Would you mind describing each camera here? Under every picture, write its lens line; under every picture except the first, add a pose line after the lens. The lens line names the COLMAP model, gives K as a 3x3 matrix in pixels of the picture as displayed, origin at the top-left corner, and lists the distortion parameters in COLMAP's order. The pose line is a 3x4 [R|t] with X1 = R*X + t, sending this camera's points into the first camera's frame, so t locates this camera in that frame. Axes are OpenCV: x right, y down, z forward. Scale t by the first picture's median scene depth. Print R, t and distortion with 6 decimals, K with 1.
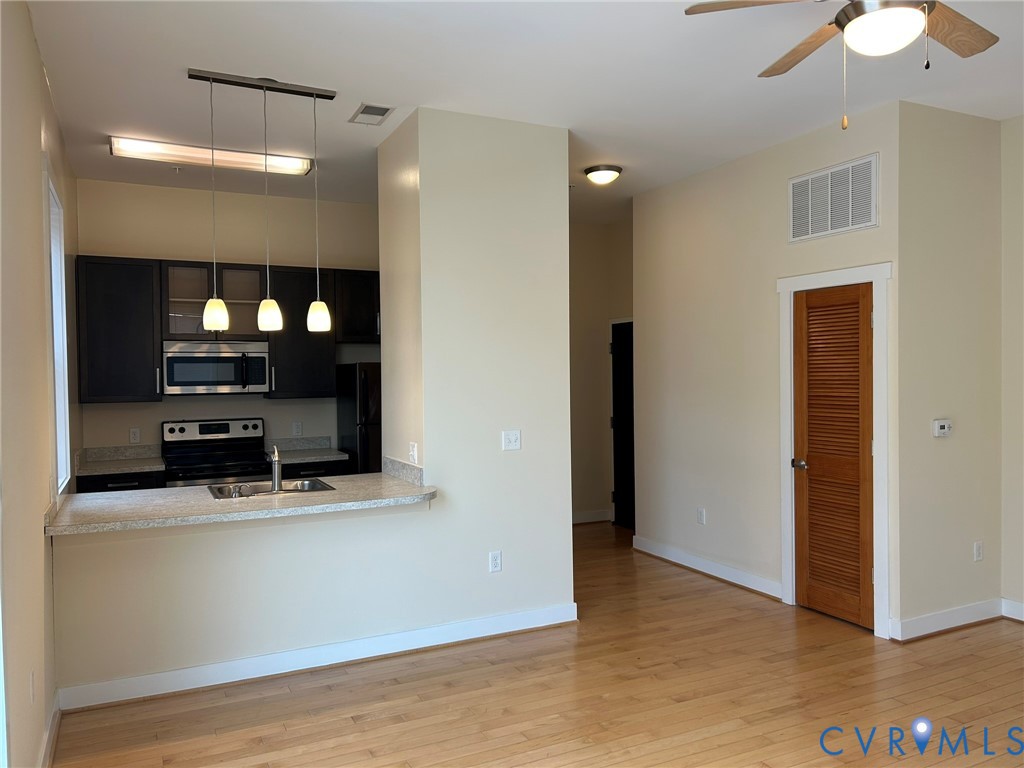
lens RADIAL K [[774.1, 0, 512.0], [0, 774.1, 384.0], [0, 0, 1]] dist [0.022676, -0.005582]
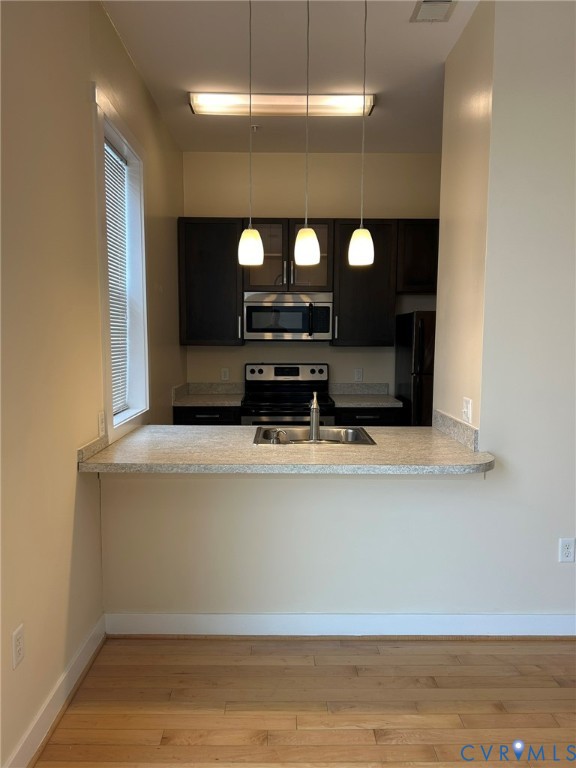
lens RADIAL K [[580.6, 0, 288.0], [0, 580.6, 384.0], [0, 0, 1]] dist [0.022676, -0.005582]
pose [[0.905845, 0.052076, -0.420396, -0.033676], [-0.021707, 0.996817, 0.076706, 0.013847], [0.423052, -0.060358, 0.904093, 0.298166]]
